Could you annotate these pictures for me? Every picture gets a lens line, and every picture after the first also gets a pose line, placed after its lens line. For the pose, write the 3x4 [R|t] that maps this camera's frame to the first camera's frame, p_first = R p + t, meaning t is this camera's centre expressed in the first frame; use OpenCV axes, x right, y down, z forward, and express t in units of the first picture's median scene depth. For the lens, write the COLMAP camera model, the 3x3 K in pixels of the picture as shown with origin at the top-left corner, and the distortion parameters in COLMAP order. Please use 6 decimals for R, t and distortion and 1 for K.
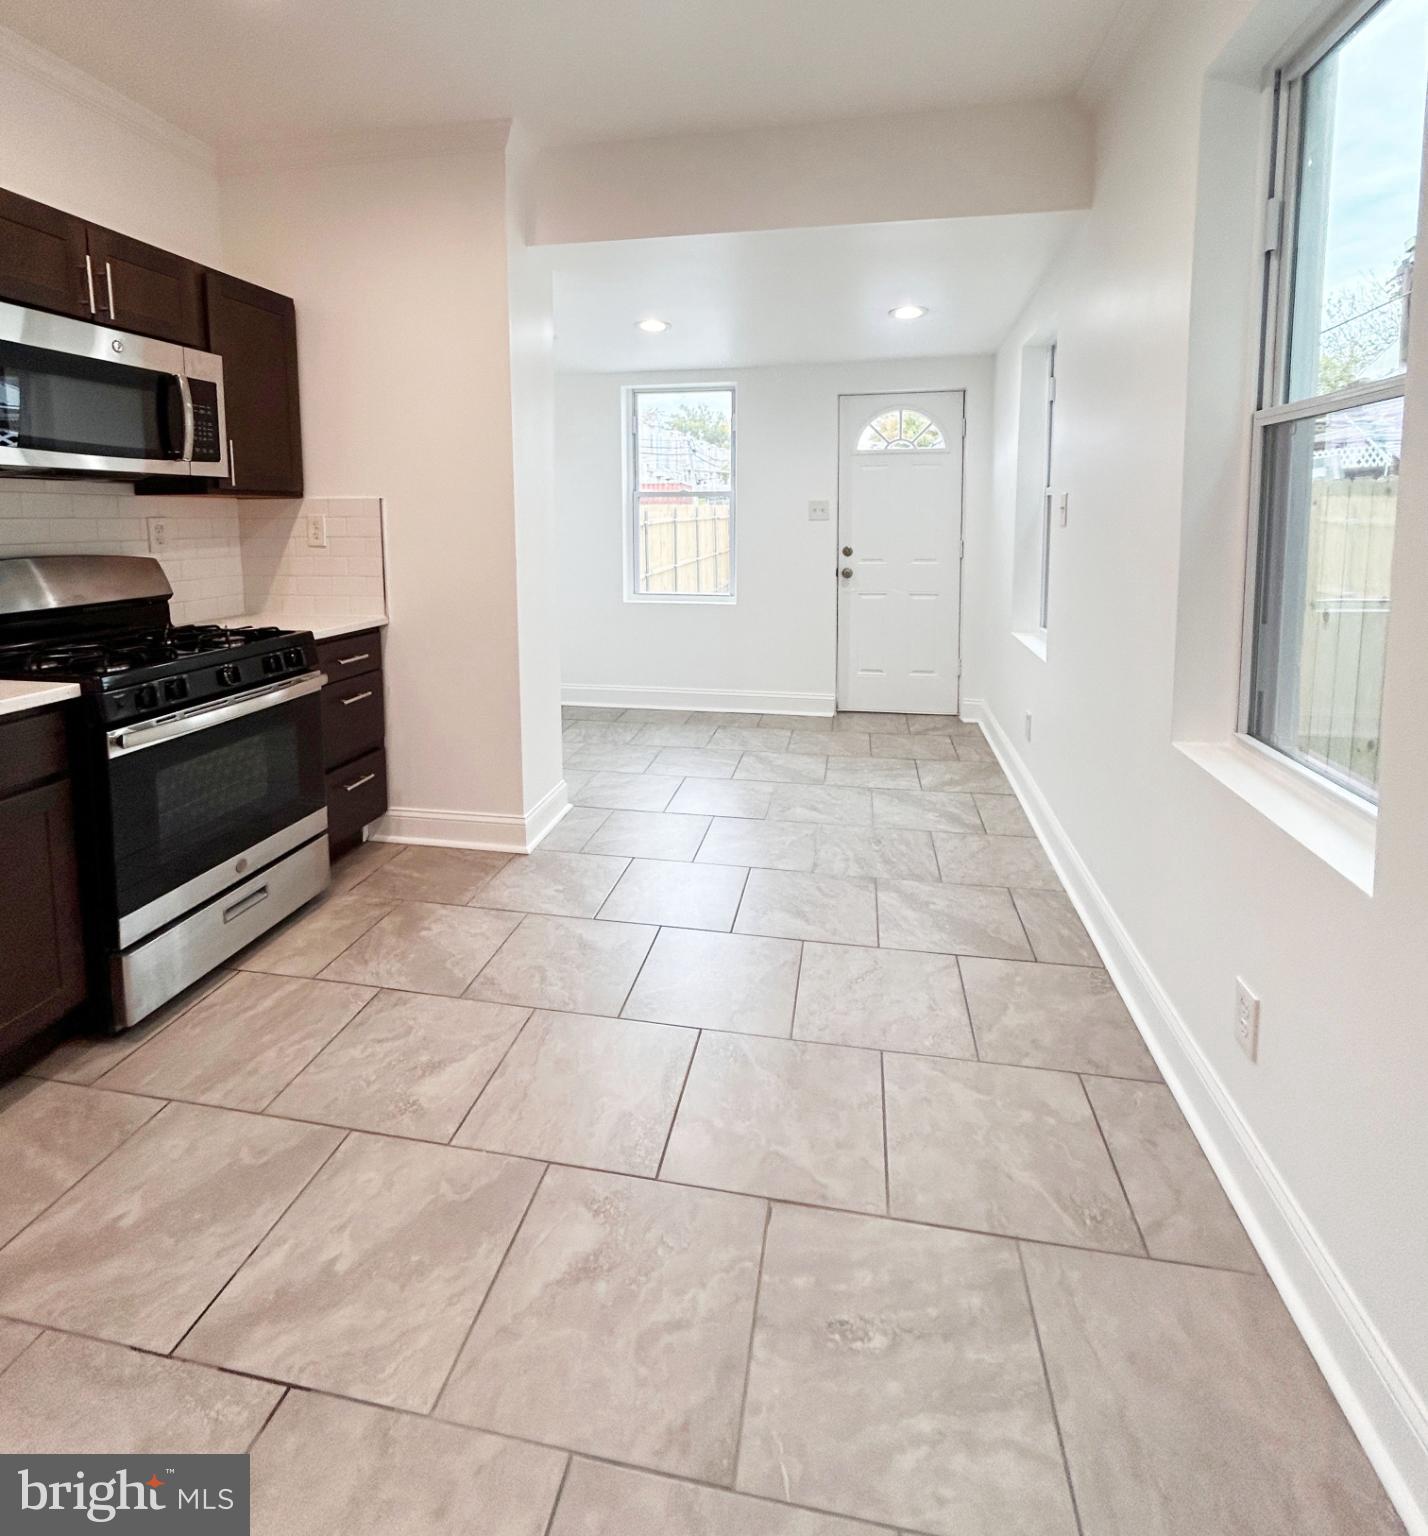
lens RADIAL K [[769.8, 0, 710.9], [0, 769.8, 590.5], [0, 0, 1]] dist [-0.017911, -0.000374]
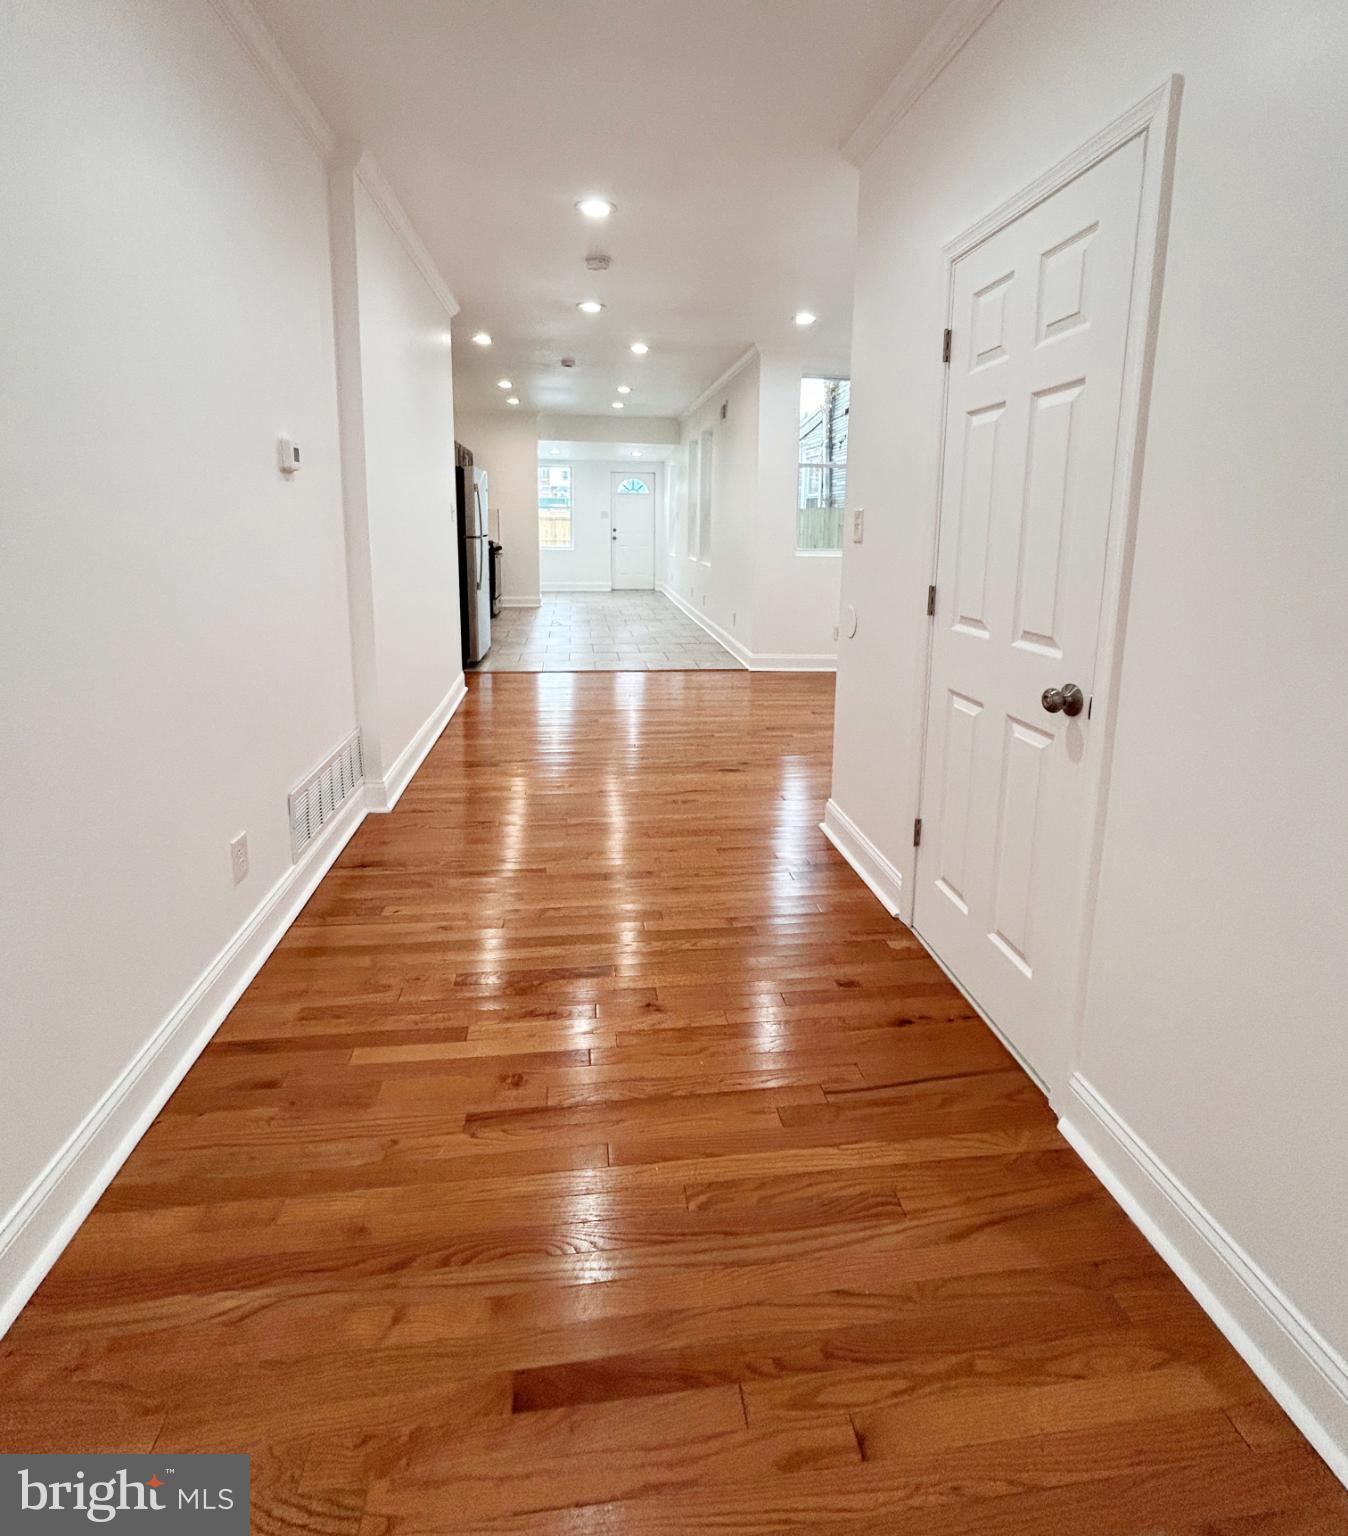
lens RADIAL K [[737.2, 0, 670.9], [0, 737.2, 638.4], [0, 0, 1]] dist [0.003464, -0.000760]
pose [[0.949586, -0.033521, 0.311709, -0.614861], [0.013652, 0.997746, 0.065705, 0.217709], [-0.313209, -0.058137, 0.947903, -2.082005]]
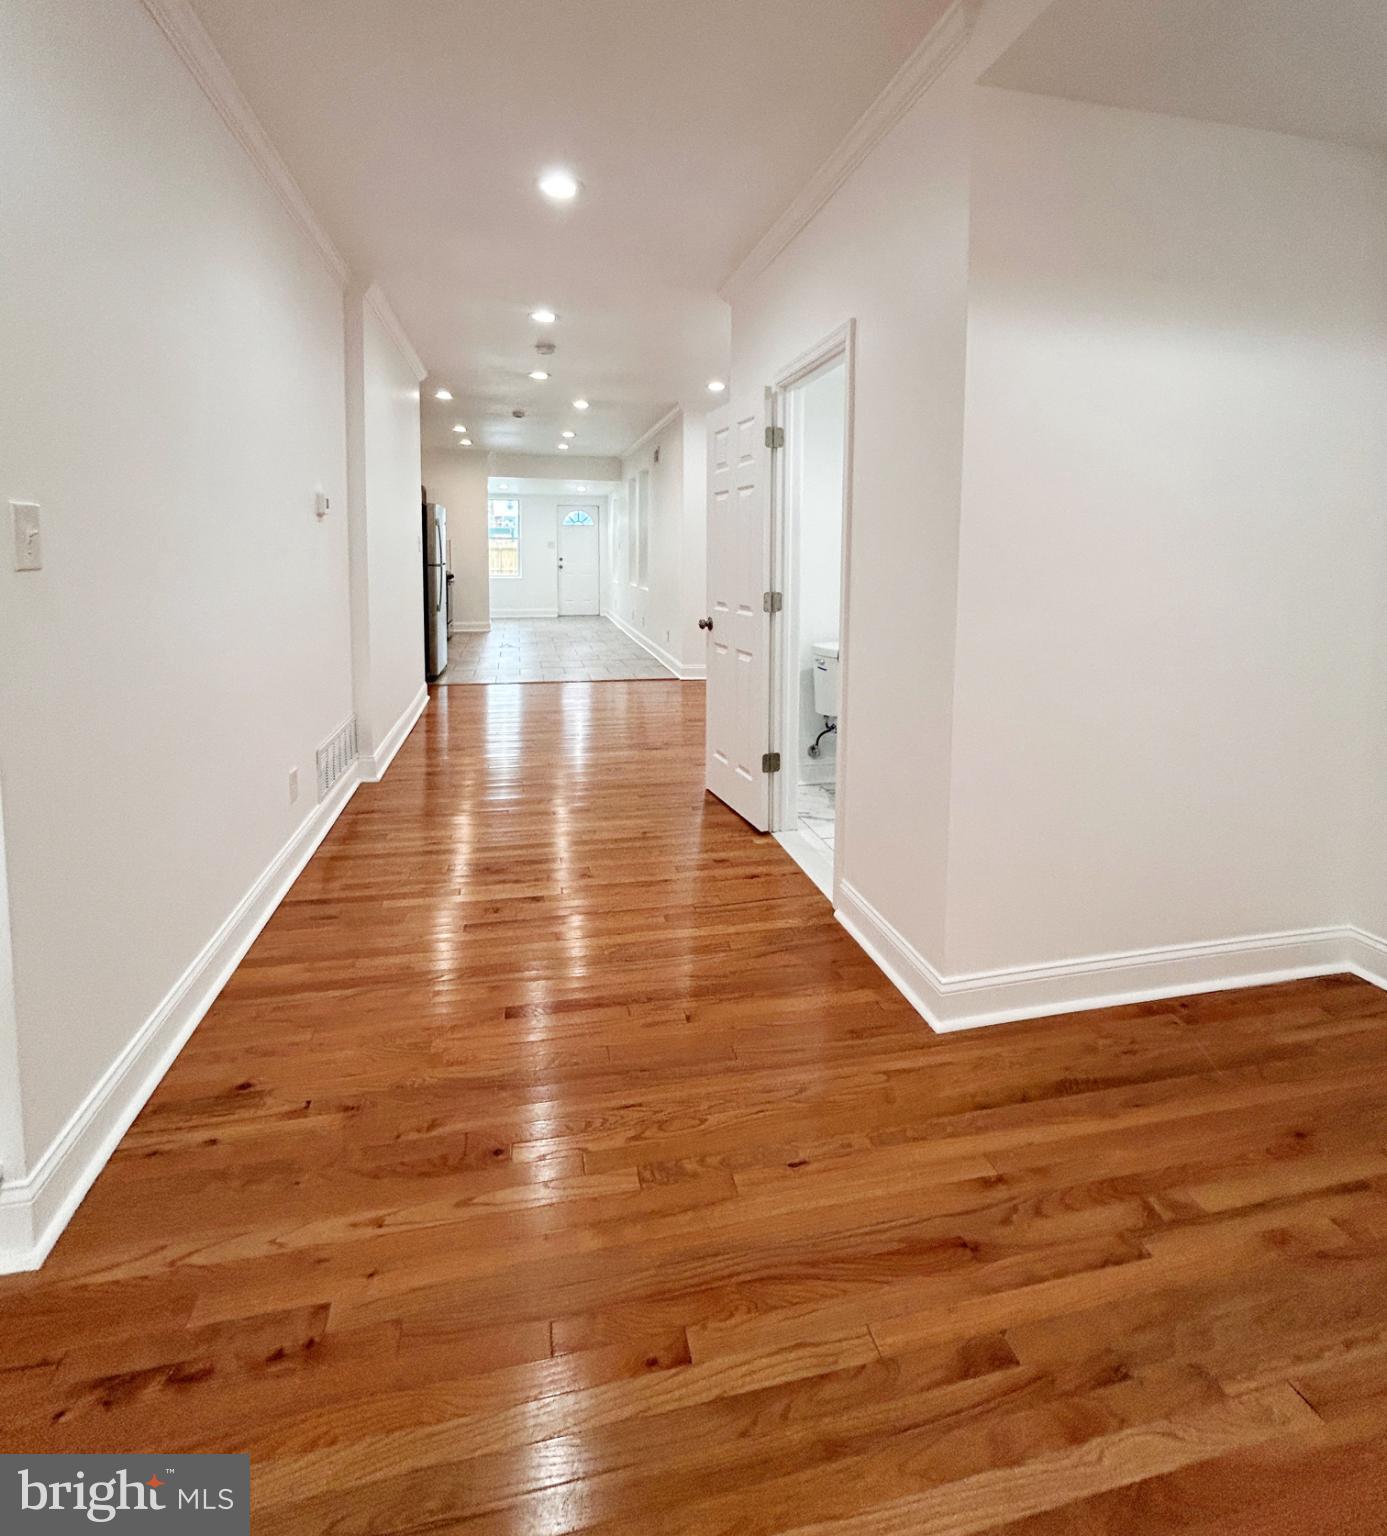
lens RADIAL K [[760.2, 0, 694.0], [0, 760.2, 610.2], [0, 0, 1]] dist [0.001965, 0.000349]
pose [[0.914892, -0.019632, 0.403221, -0.690524], [0.026754, 0.999570, -0.012037, 0.249552], [-0.402812, 0.021800, 0.915023, -2.397816]]
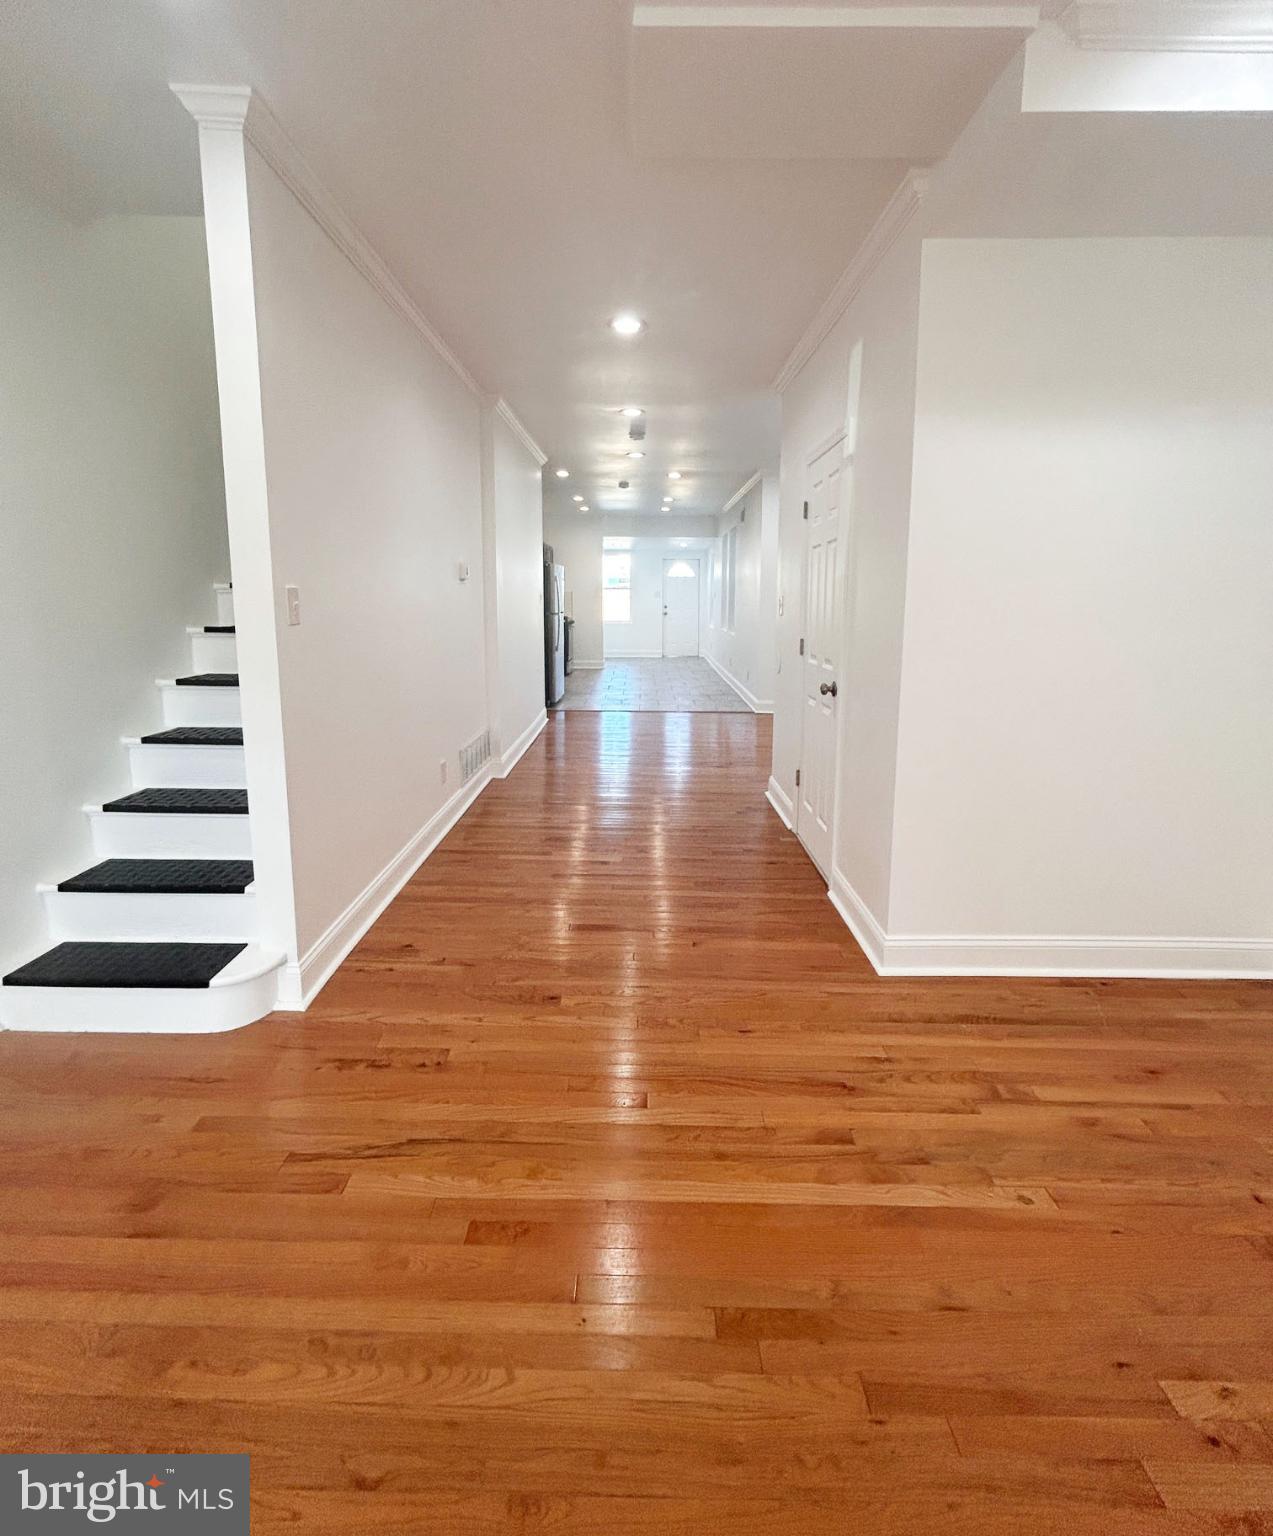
lens RADIAL K [[697.4, 0, 632.3], [0, 697.4, 692.1], [0, 0, 1]] dist [0.000318, 0.002053]
pose [[0.984519, -0.016904, 0.174463, -0.656255], [0.009914, 0.999116, 0.040864, 0.253259], [-0.175000, -0.038502, 0.983815, -2.573809]]
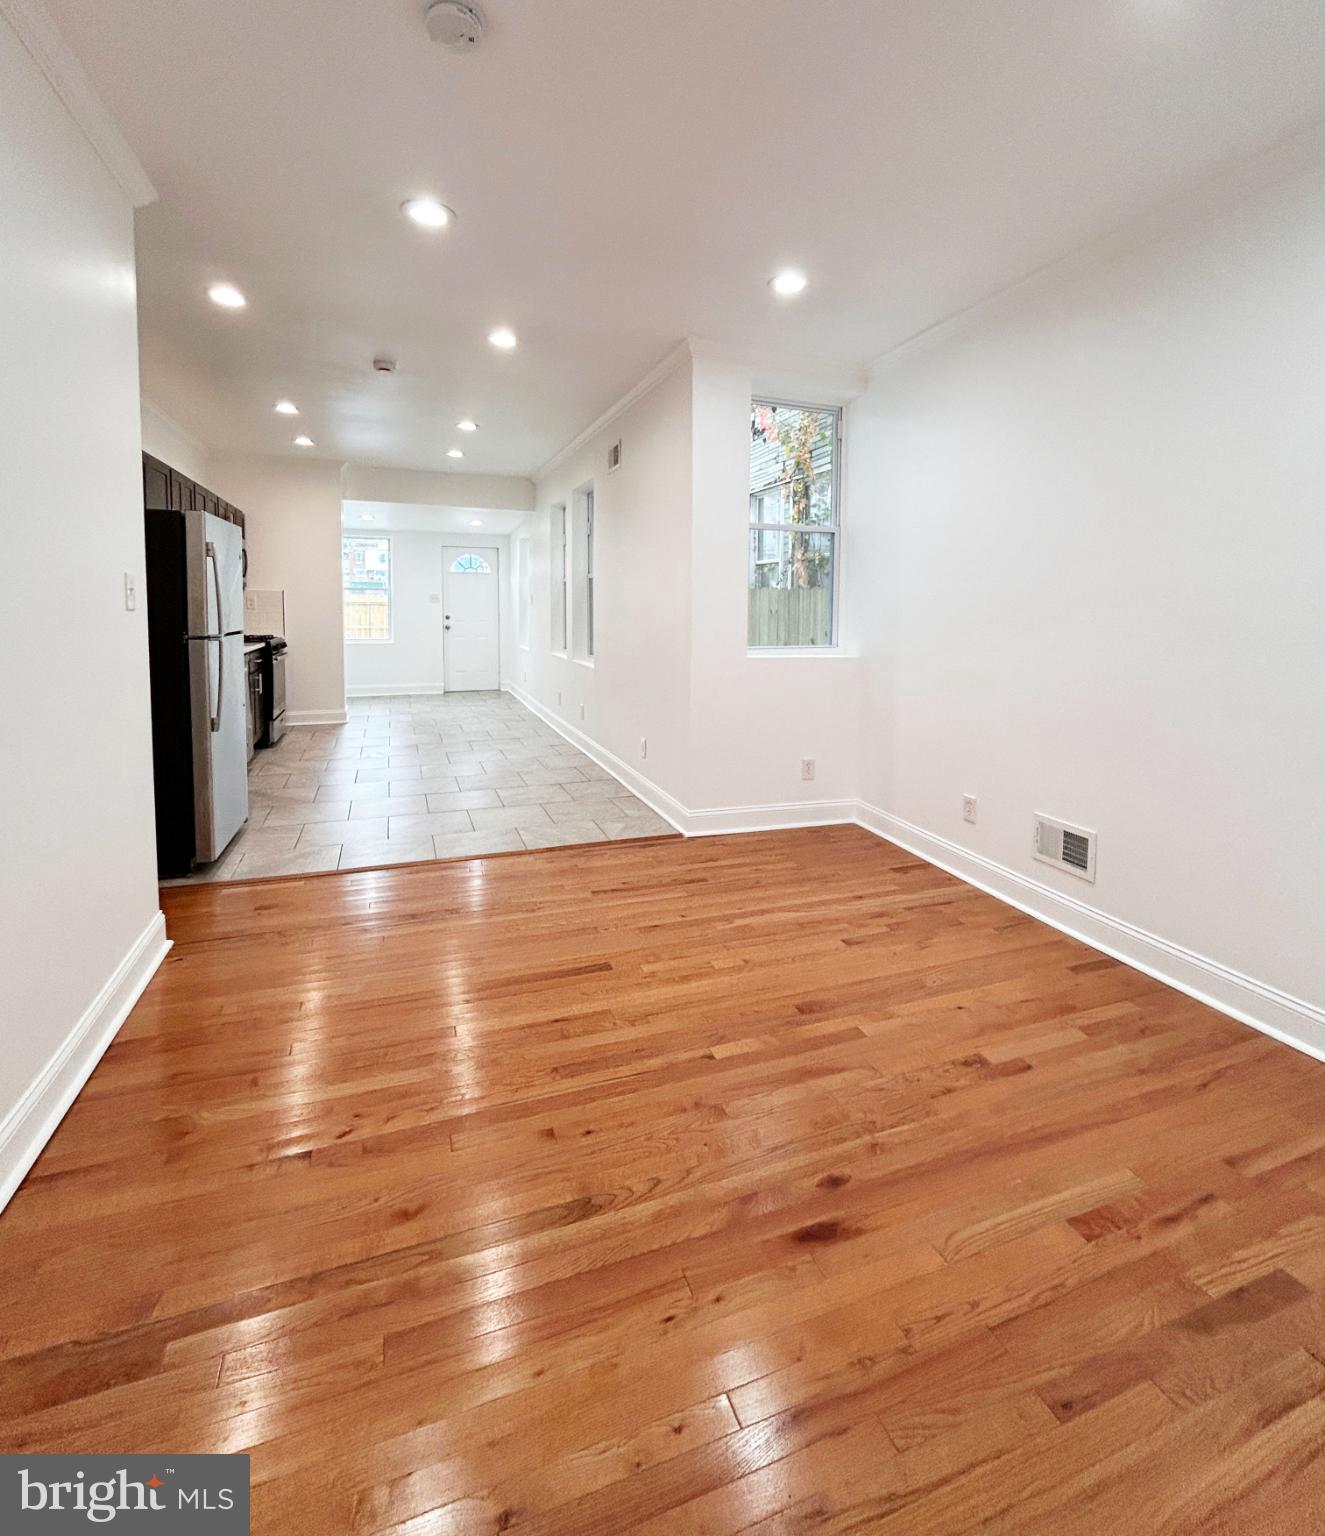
lens RADIAL K [[723.1, 0, 661.8], [0, 723.1, 653.8], [0, 0, 1]] dist [-0.002305, -0.000869]
pose [[0.854707, -0.021025, 0.518685, -0.490949], [0.036480, 0.999142, -0.019612, 0.152176], [-0.517827, 0.035684, 0.854741, -1.415517]]
